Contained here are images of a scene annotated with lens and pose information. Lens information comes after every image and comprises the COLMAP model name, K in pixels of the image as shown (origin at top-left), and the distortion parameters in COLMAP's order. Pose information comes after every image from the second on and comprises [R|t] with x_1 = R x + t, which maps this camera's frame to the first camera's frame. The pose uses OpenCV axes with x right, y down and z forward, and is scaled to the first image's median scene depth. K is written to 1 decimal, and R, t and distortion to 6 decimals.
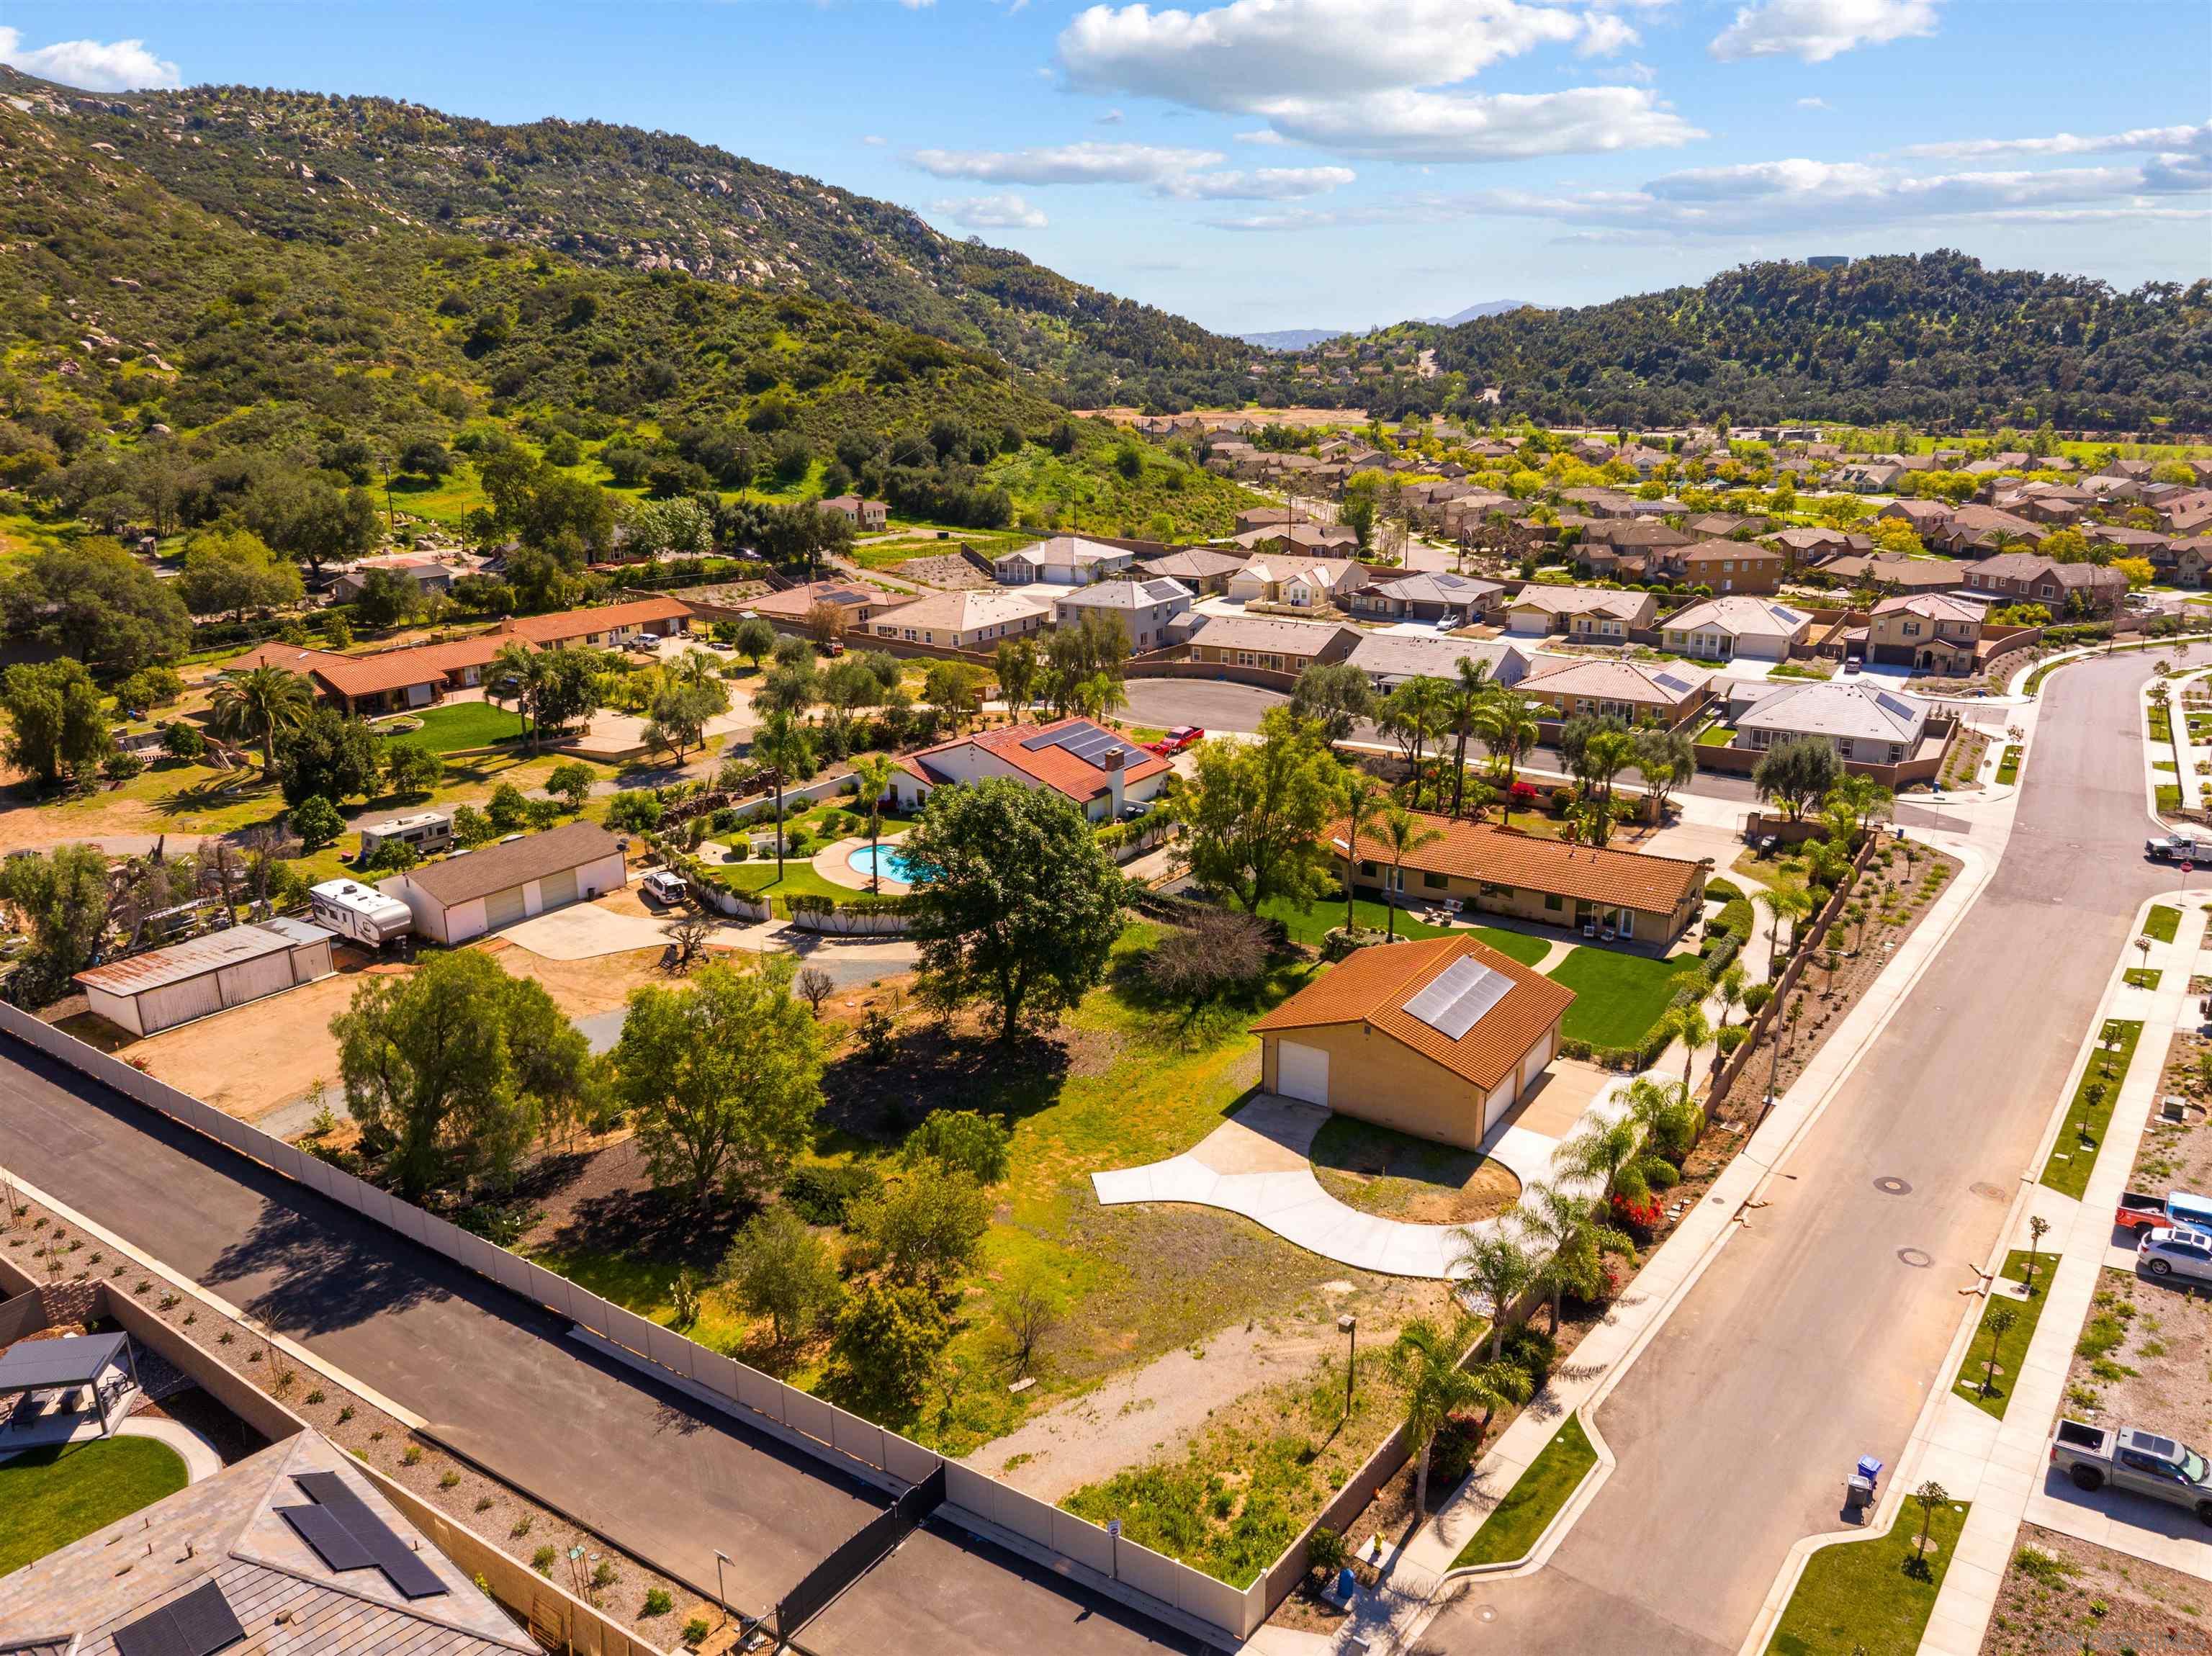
lens RADIAL K [[1555.1, 0, 1117.9], [0, 1555.1, 816.1], [0, 0, 1]] dist [-0.045632, 0.010301]
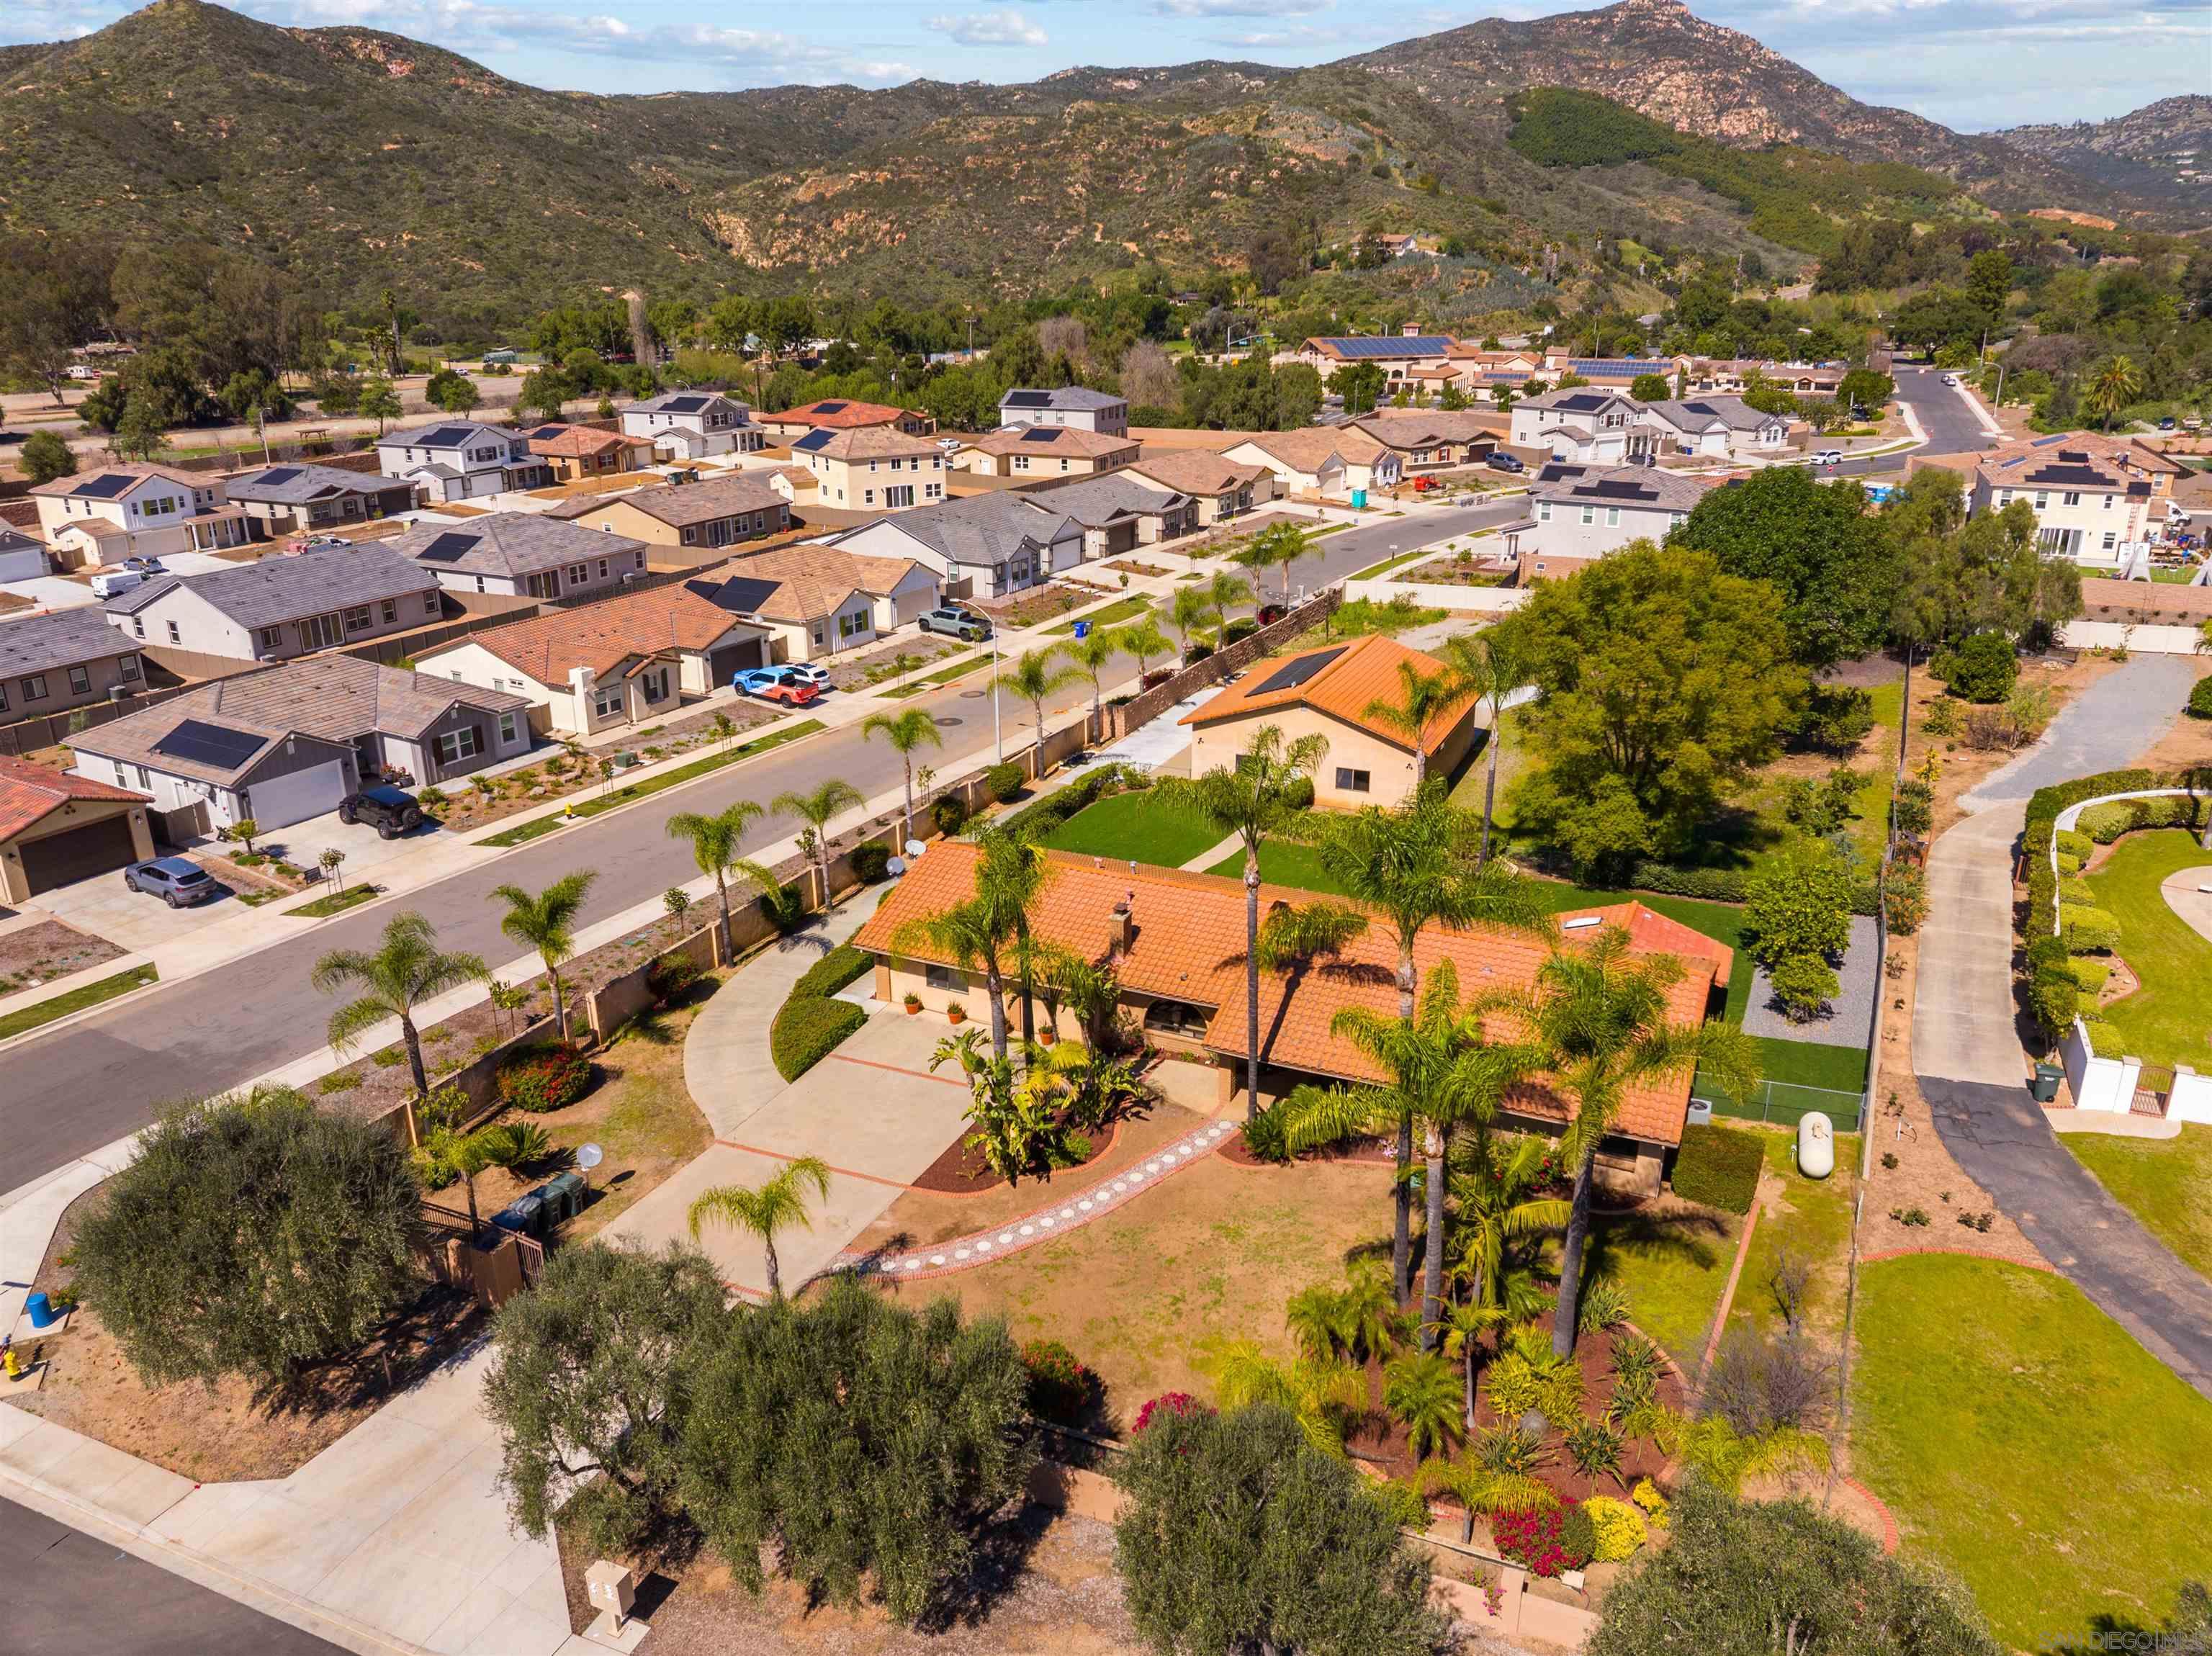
lens RADIAL K [[1555.1, 0, 1117.9], [0, 1555.1, 816.1], [0, 0, 1]] dist [-0.045632, 0.010301]
pose [[-0.988294, 0.067610, -0.136761, 0.196433], [-0.025643, 0.810065, 0.585779, -0.163220], [0.150390, 0.582429, -0.798849, 0.753169]]
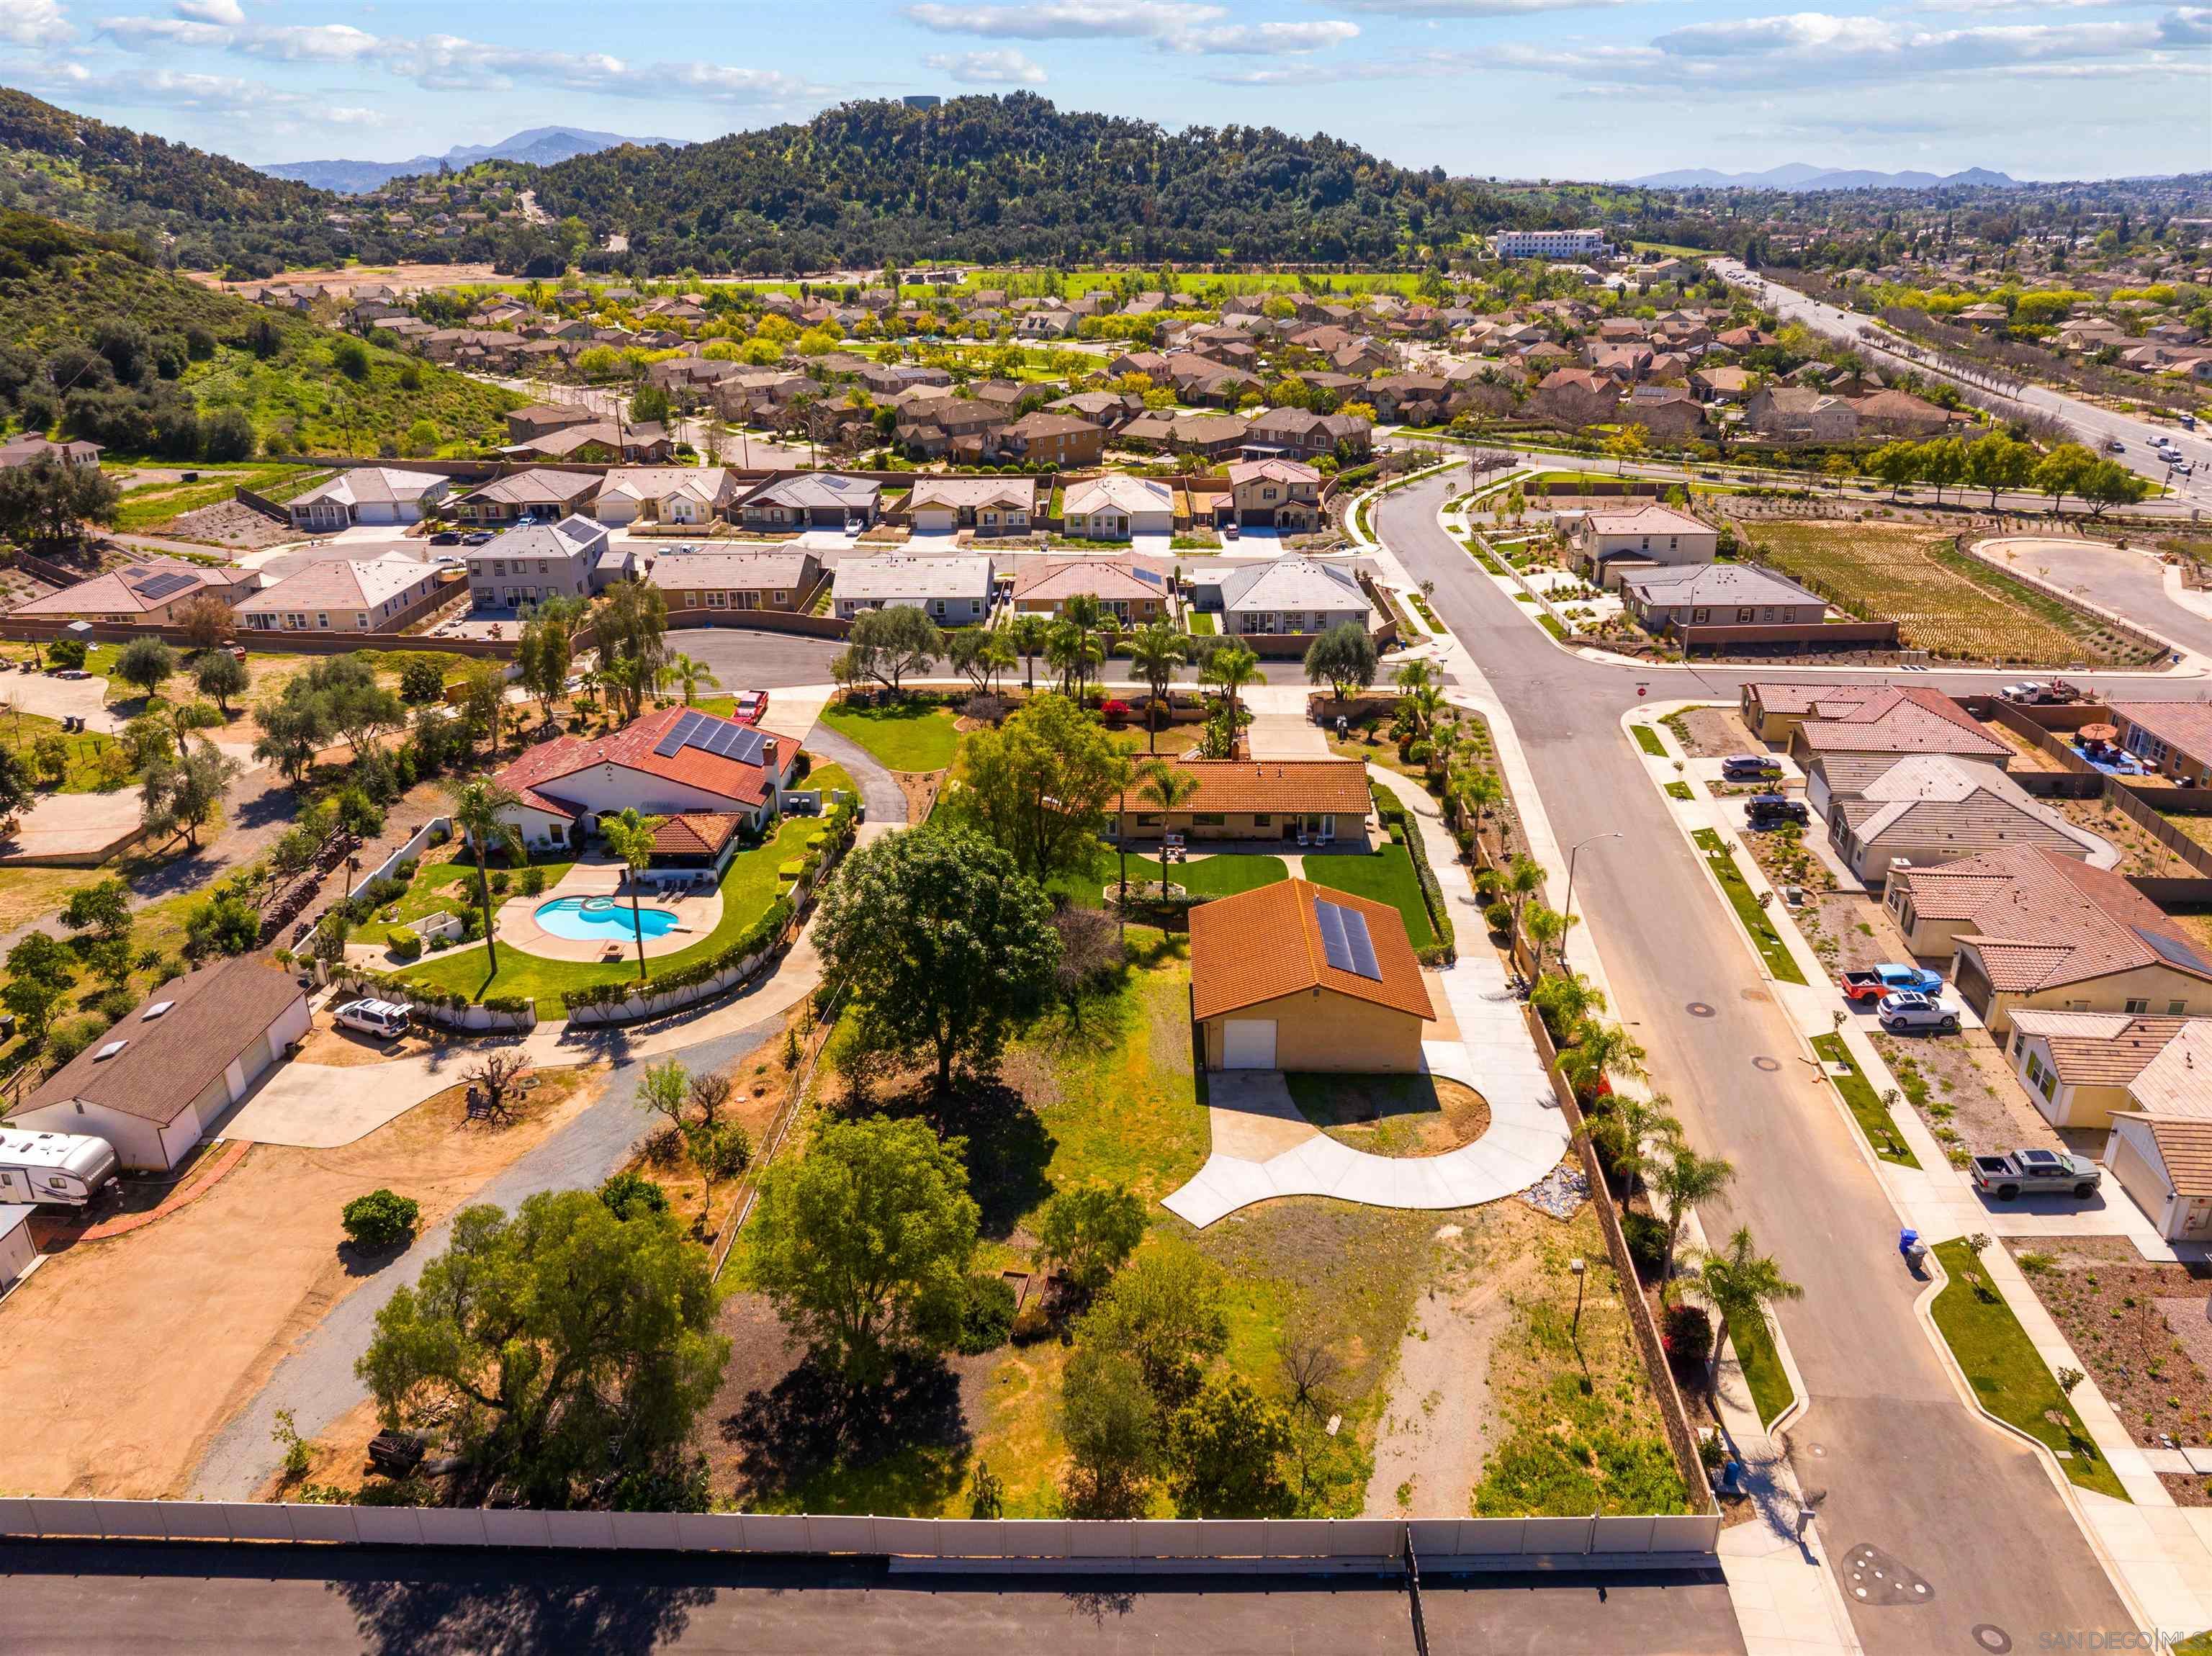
lens RADIAL K [[1555.1, 0, 1117.9], [0, 1555.1, 816.1], [0, 0, 1]] dist [-0.045632, 0.010301]
pose [[0.845341, -0.200030, 0.495365, -0.182503], [0.149239, 0.978761, 0.140550, -0.061016], [-0.512958, -0.044885, 0.857239, 0.055574]]
